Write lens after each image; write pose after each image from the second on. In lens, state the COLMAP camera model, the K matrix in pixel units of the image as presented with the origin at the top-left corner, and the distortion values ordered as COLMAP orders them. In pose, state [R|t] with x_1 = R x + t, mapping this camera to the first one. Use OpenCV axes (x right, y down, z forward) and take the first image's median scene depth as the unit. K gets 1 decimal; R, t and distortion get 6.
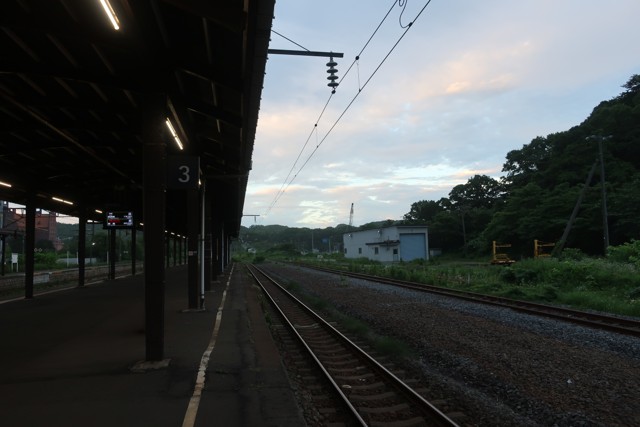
lens RADIAL K [[503.3, 0, 319.4], [0, 503.3, 213.4], [0, 0, 1]] dist [-0.000678, -0.004652]
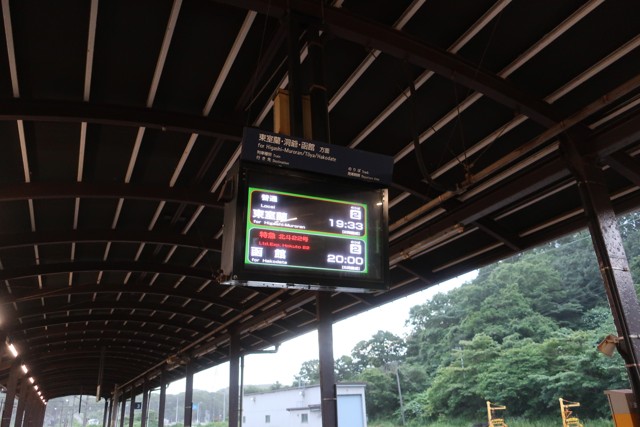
lens RADIAL K [[503.3, 0, 321.4], [0, 503.3, 213.4], [0, 0, 1]] dist [-0.000678, -0.004652]
pose [[0.961424, 0.089033, 0.260264, -0.094971], [-0.004125, 0.950729, -0.309995, 0.013606], [-0.275041, 0.296962, 0.914421, 0.175888]]
